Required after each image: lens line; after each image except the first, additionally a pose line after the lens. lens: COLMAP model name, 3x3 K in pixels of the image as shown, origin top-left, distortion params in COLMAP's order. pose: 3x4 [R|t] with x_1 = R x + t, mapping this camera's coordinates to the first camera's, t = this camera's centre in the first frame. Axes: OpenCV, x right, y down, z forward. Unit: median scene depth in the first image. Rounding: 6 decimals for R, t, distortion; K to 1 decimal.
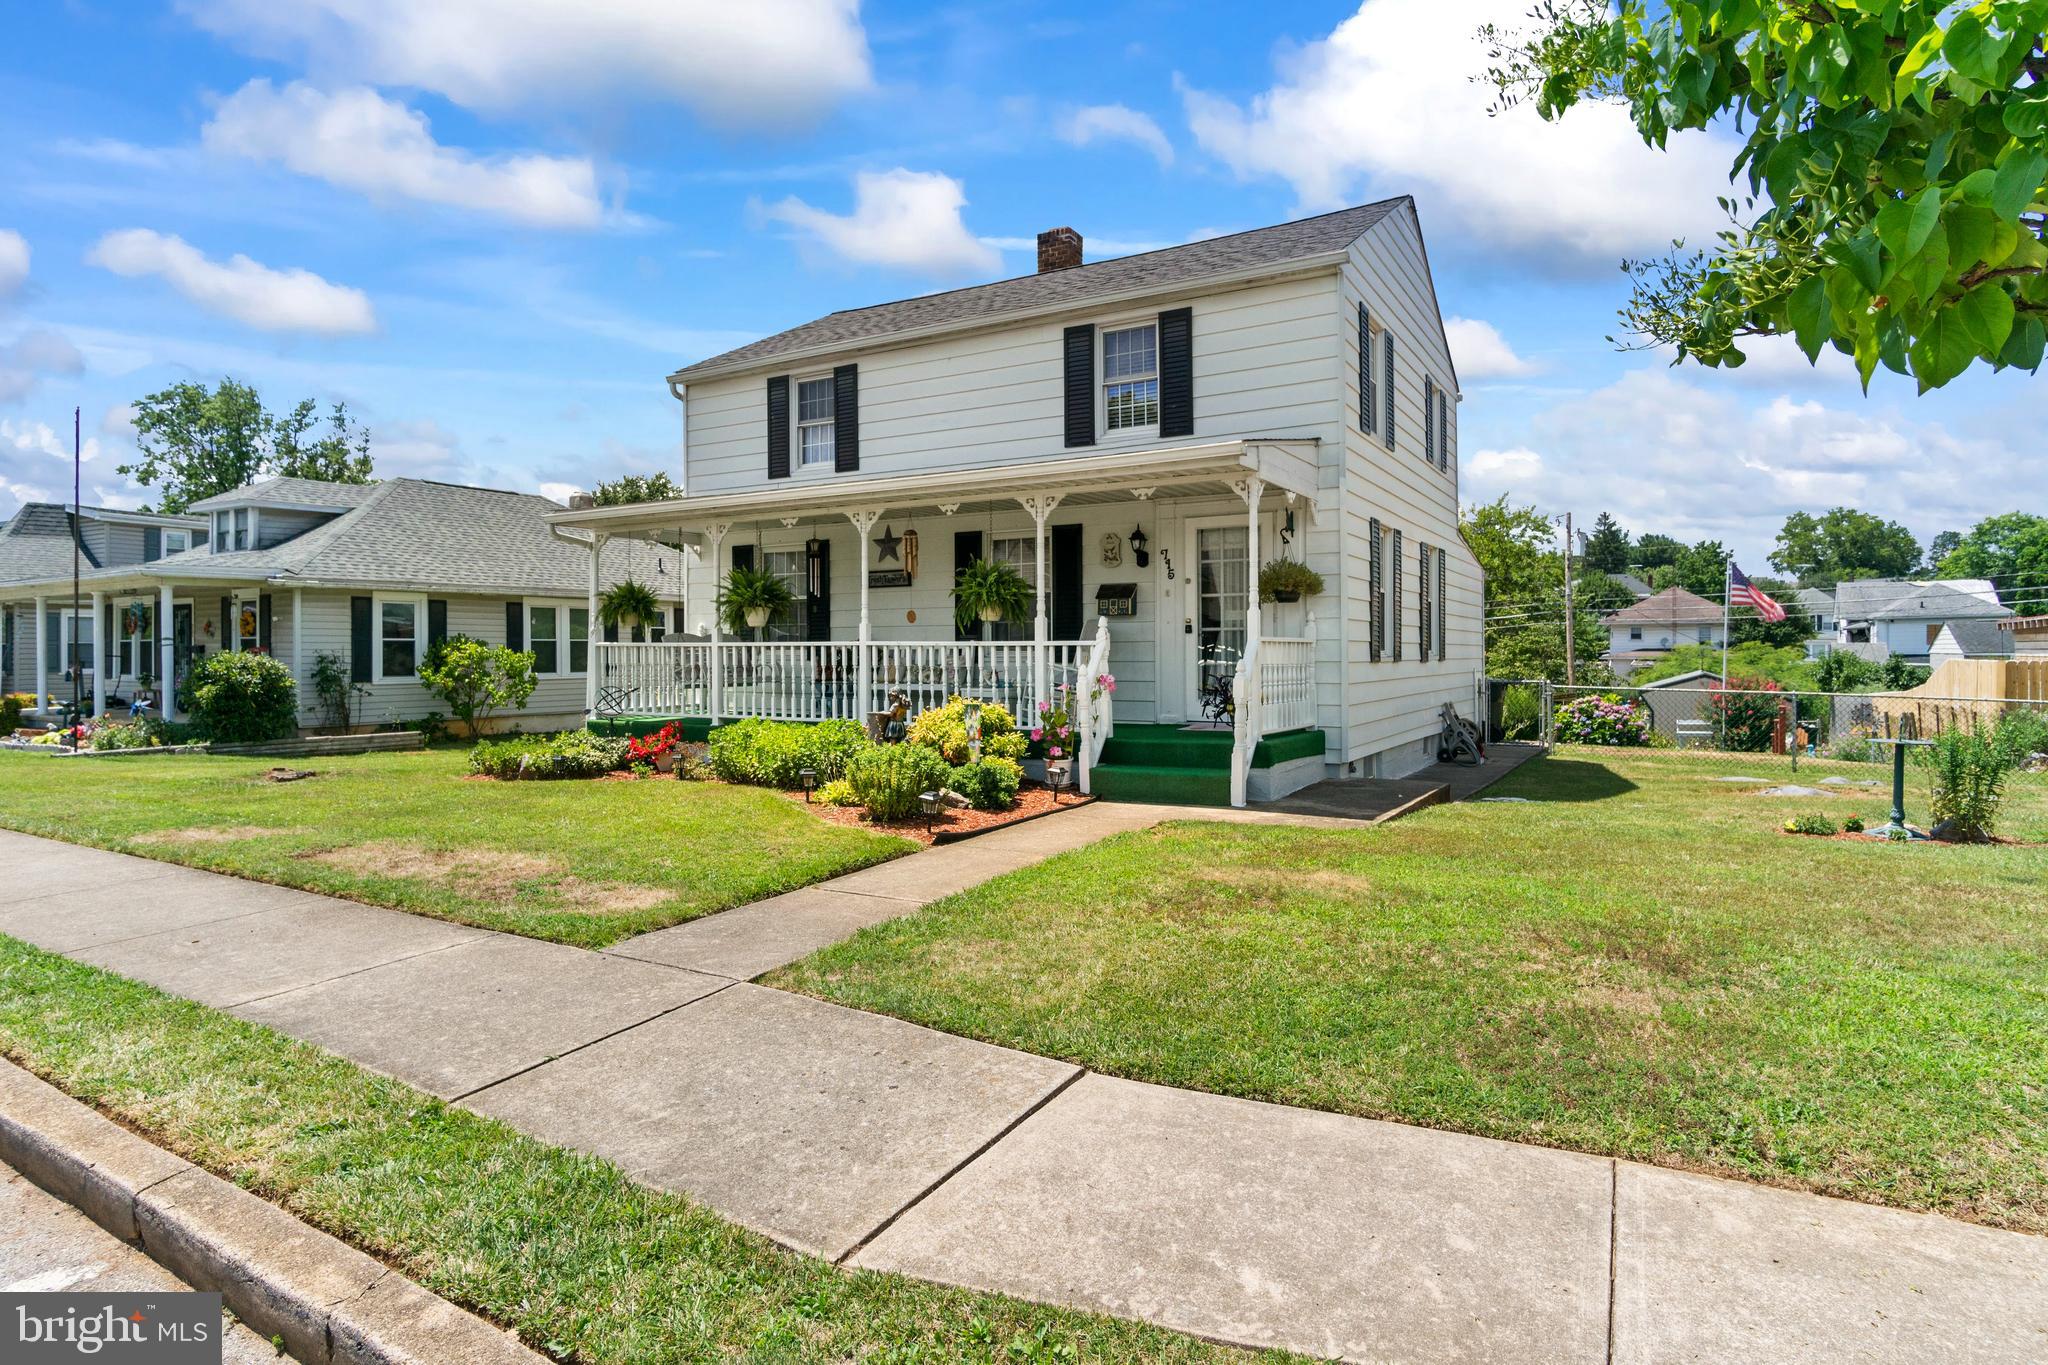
lens RADIAL K [[1110.8, 0, 1003.2], [0, 1110.8, 672.5], [0, 0, 1]] dist [-0.007297, 0.002313]
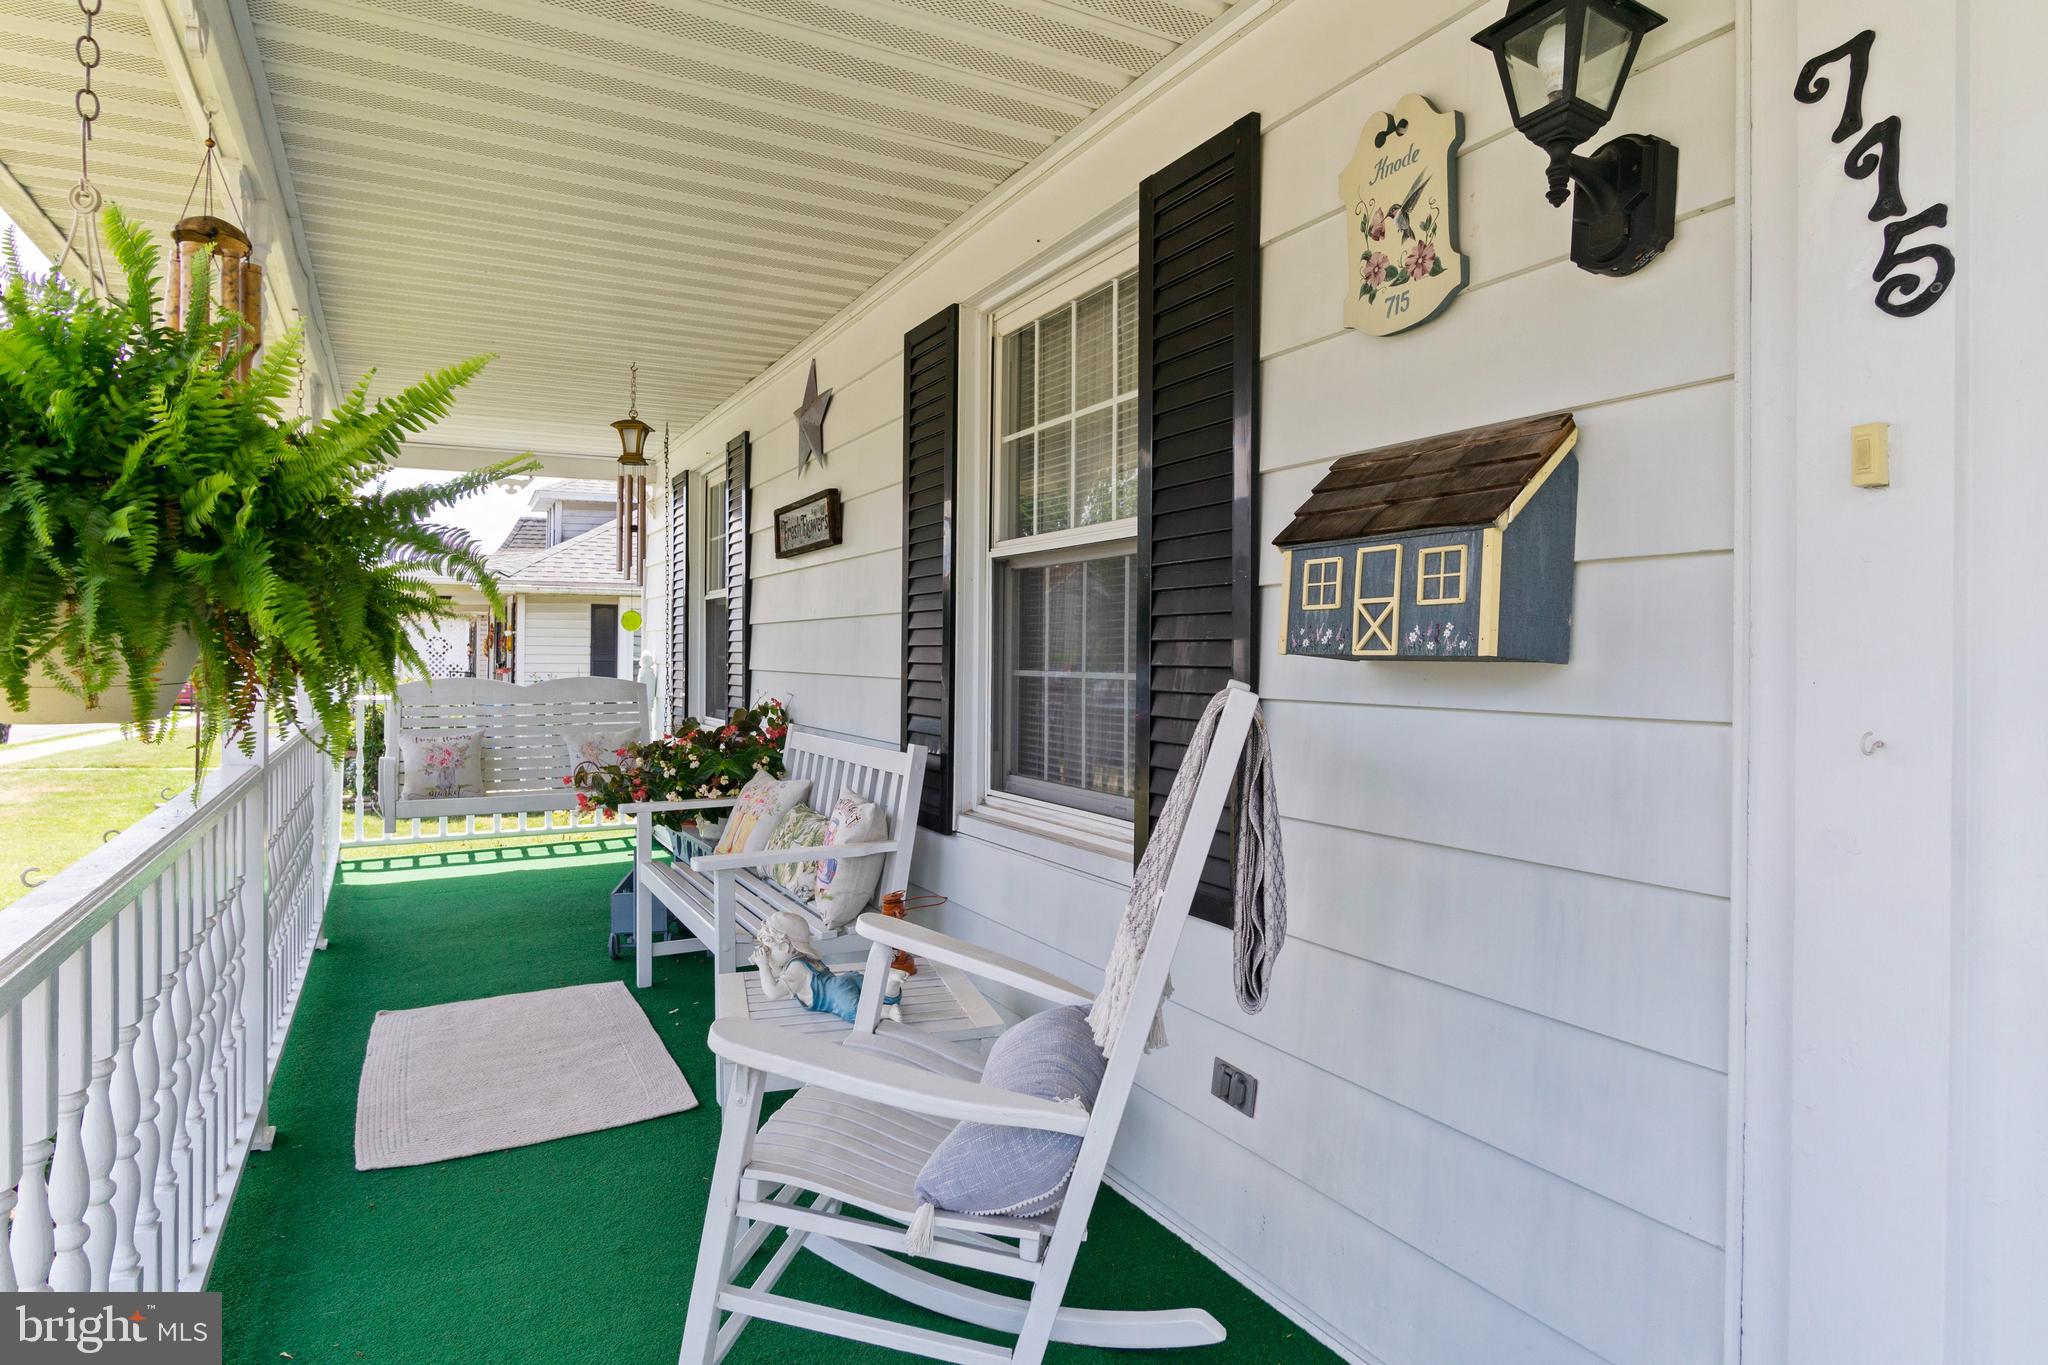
lens RADIAL K [[1110.8, 0, 1027.6], [0, 1110.8, 667.2], [0, 0, 1]] dist [-0.007297, 0.002313]
pose [[0.864361, 0.010994, -0.502752, 0.126510], [-0.011453, 0.999932, 0.002176, -0.049052], [0.502742, 0.003878, 0.864428, 0.833099]]
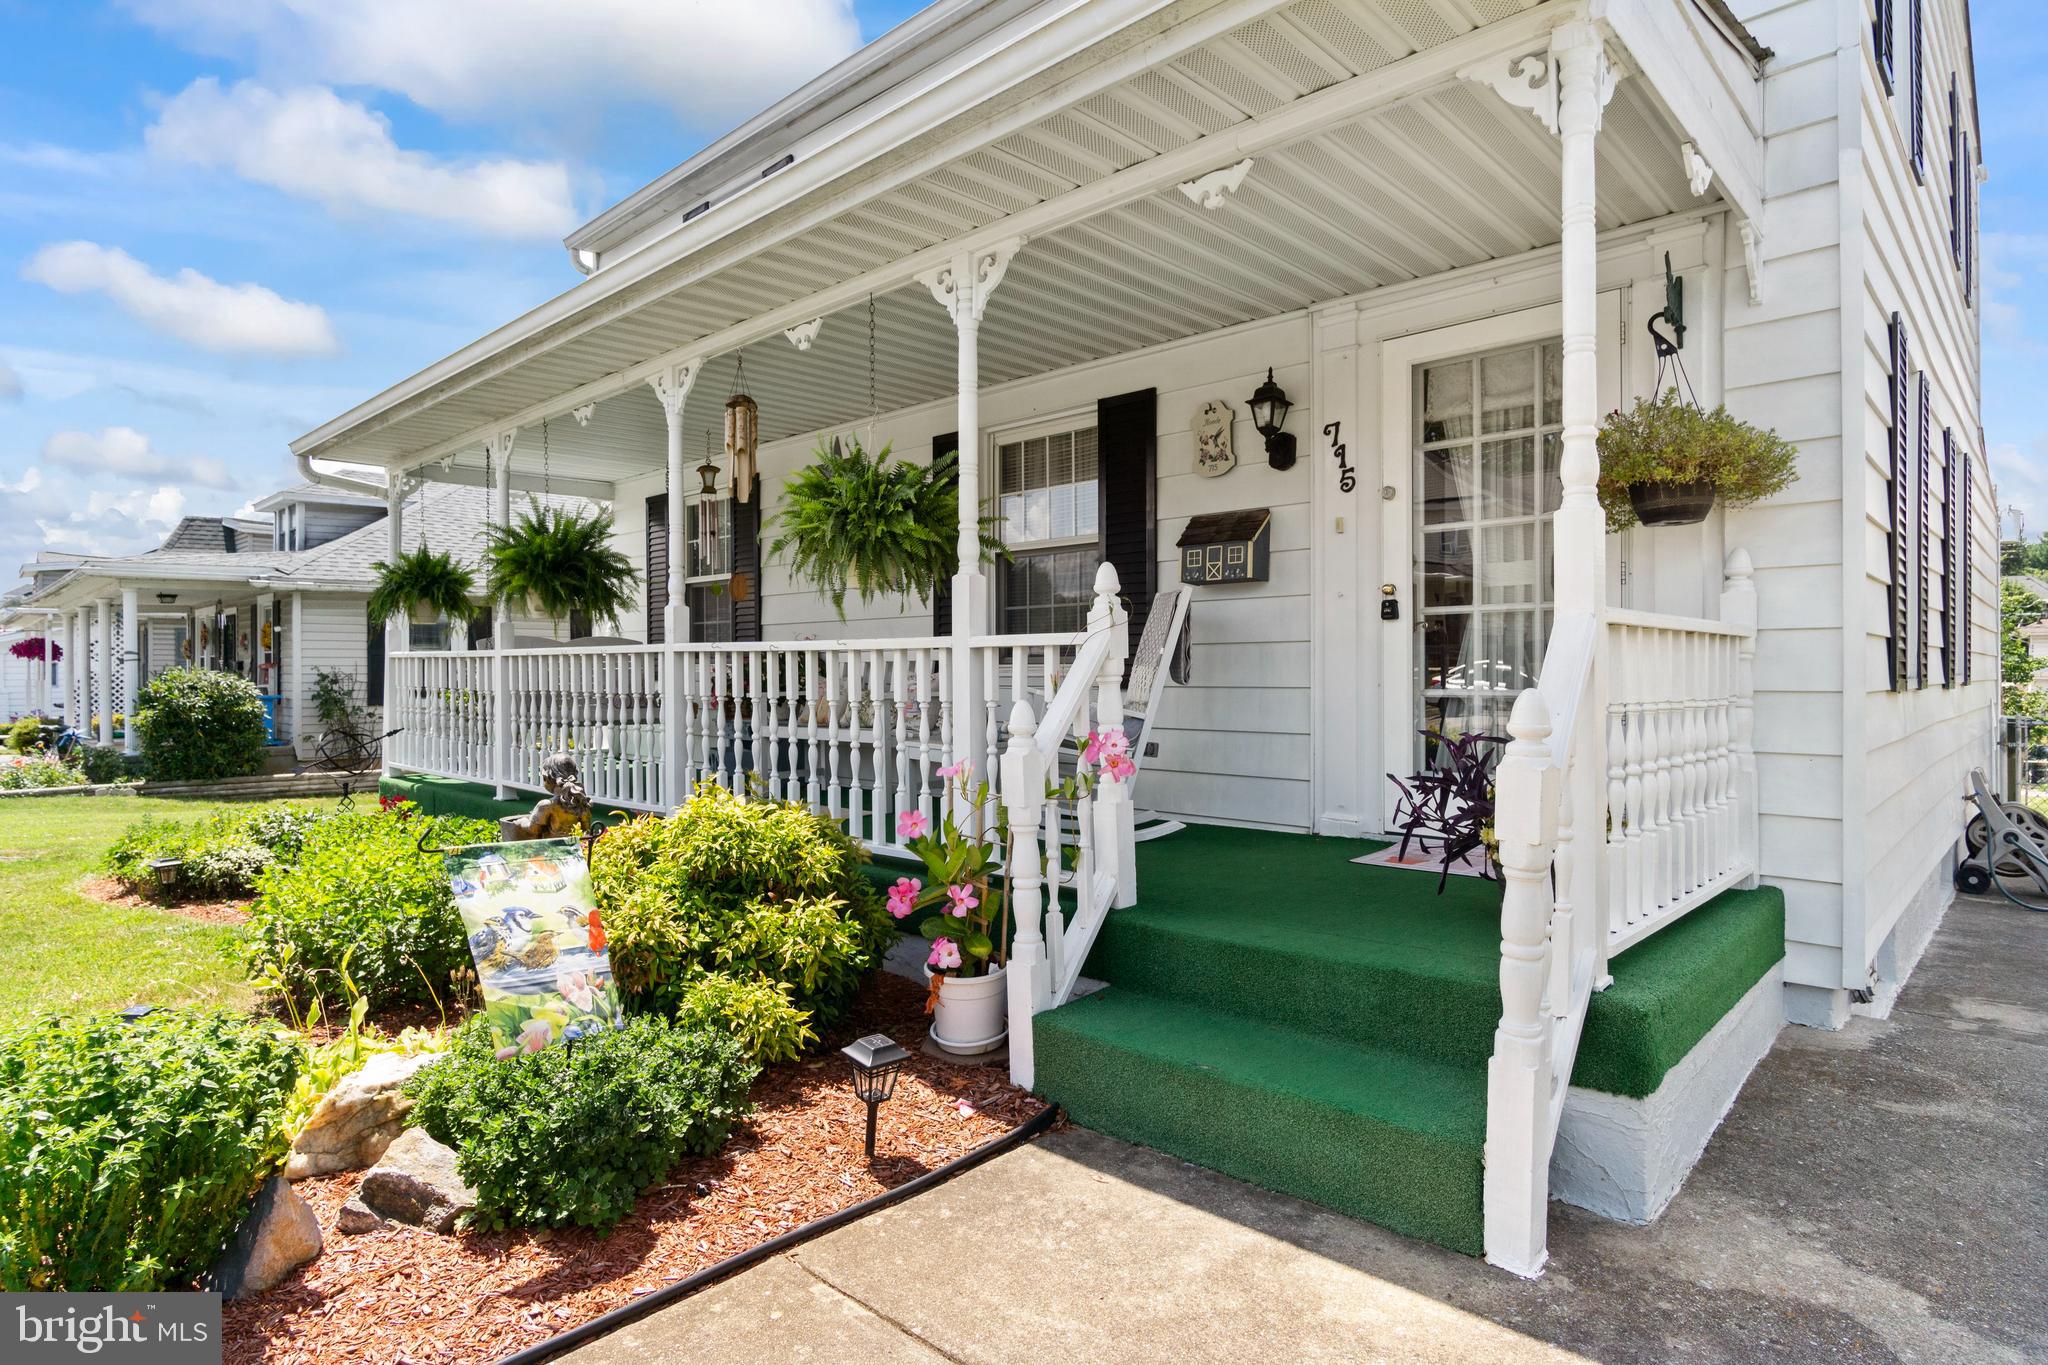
lens RADIAL K [[1110.8, 0, 1012.0], [0, 1110.8, 686.6], [0, 0, 1]] dist [-0.007297, 0.002313]
pose [[0.975256, 0.004194, -0.221038, 0.114860], [-0.005268, 0.999977, -0.004267, -0.007740], [0.221015, 0.005326, 0.975256, 0.536924]]
